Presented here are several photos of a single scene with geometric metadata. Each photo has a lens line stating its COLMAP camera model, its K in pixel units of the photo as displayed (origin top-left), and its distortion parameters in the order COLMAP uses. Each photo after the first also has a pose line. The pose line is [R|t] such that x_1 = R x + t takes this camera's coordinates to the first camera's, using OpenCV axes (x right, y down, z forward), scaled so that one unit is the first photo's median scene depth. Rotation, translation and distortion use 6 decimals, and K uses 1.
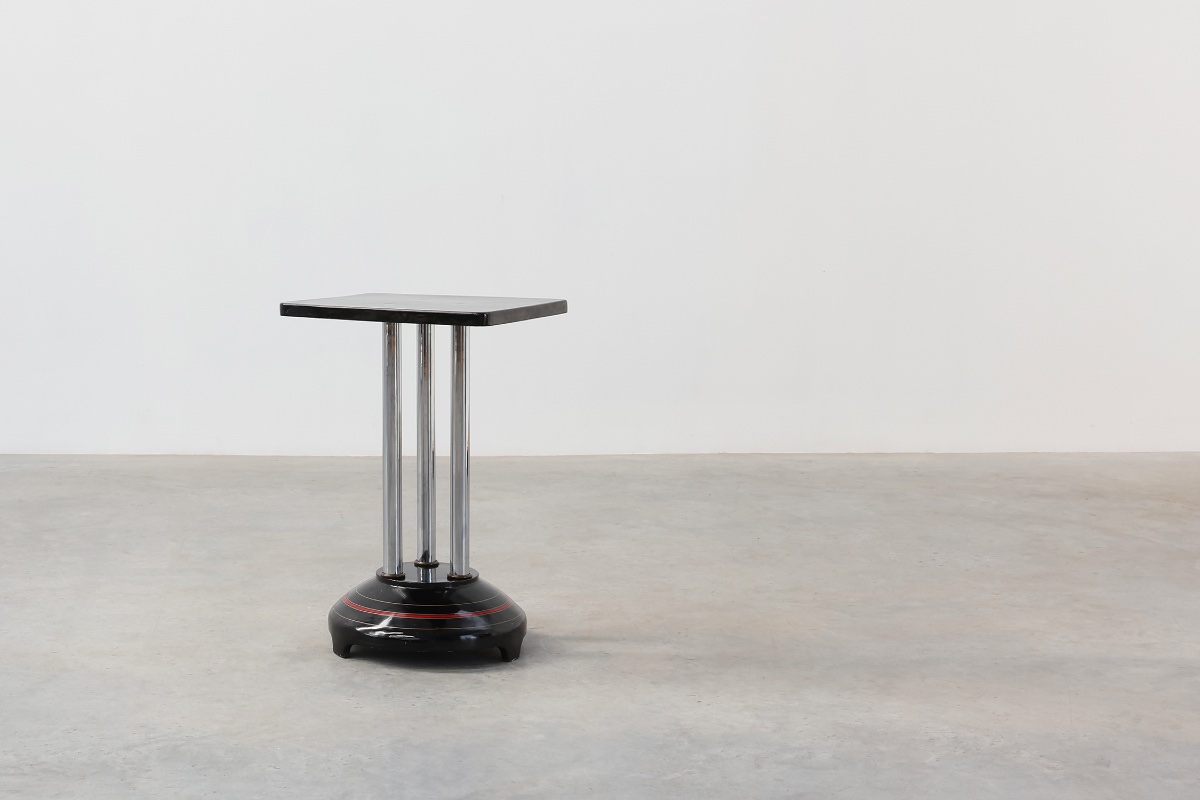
lens RADIAL K [[1745.8, 0, 563.9], [0, 1745.8, 398.6], [0, 0, 1]] dist [0.008808, -0.015036]
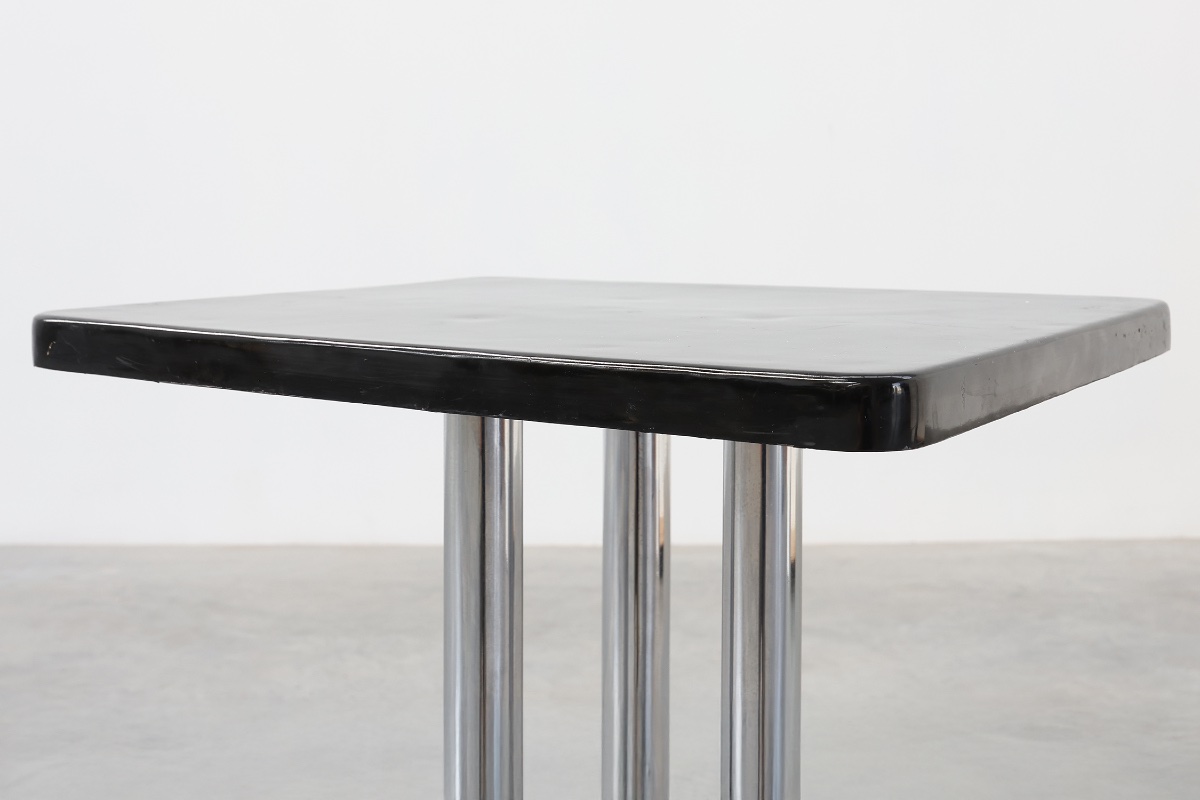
lens RADIAL K [[1745.8, 0, 563.9], [0, 1745.8, 398.6], [0, 0, 1]] dist [0.008808, -0.015036]
pose [[0.985346, 0.012616, -0.170102, -0.042879], [-0.011427, 0.999903, 0.007971, -0.042740], [0.170186, -0.005910, 0.985394, 0.693815]]
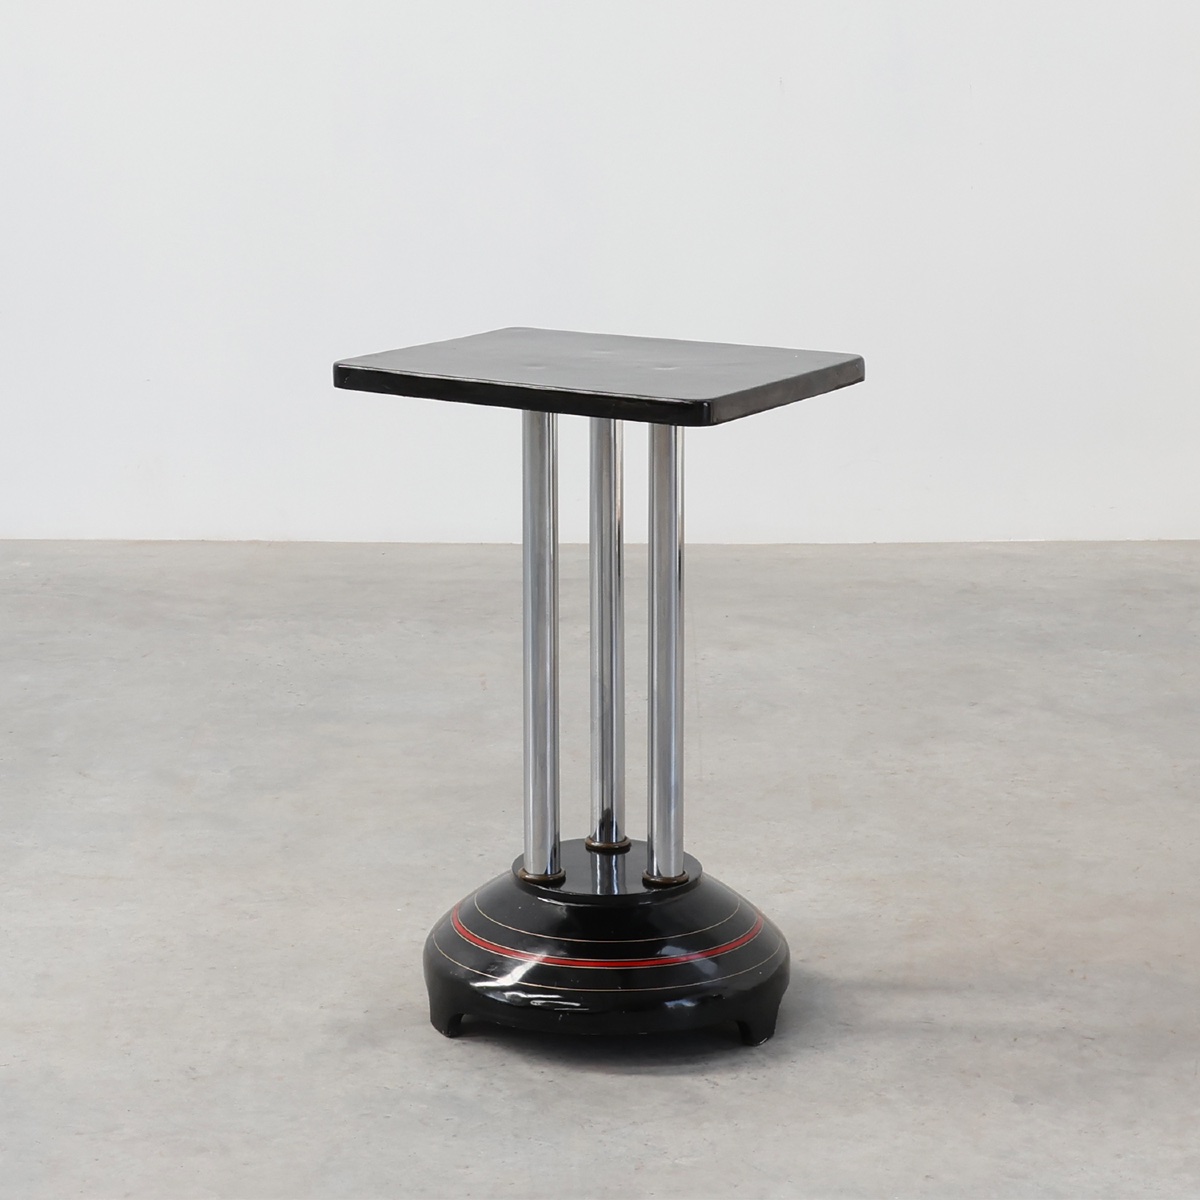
lens RADIAL K [[2778.4, 0, 600.0], [0, 2778.4, 600.0], [0, 0, 1]] dist [-0.056327, -0.872057]
pose [[0.993750, 0.028341, -0.107968, 0.009445], [-0.018633, 0.995777, 0.089893, -0.055953], [0.110059, -0.087319, 0.990082, 0.153457]]
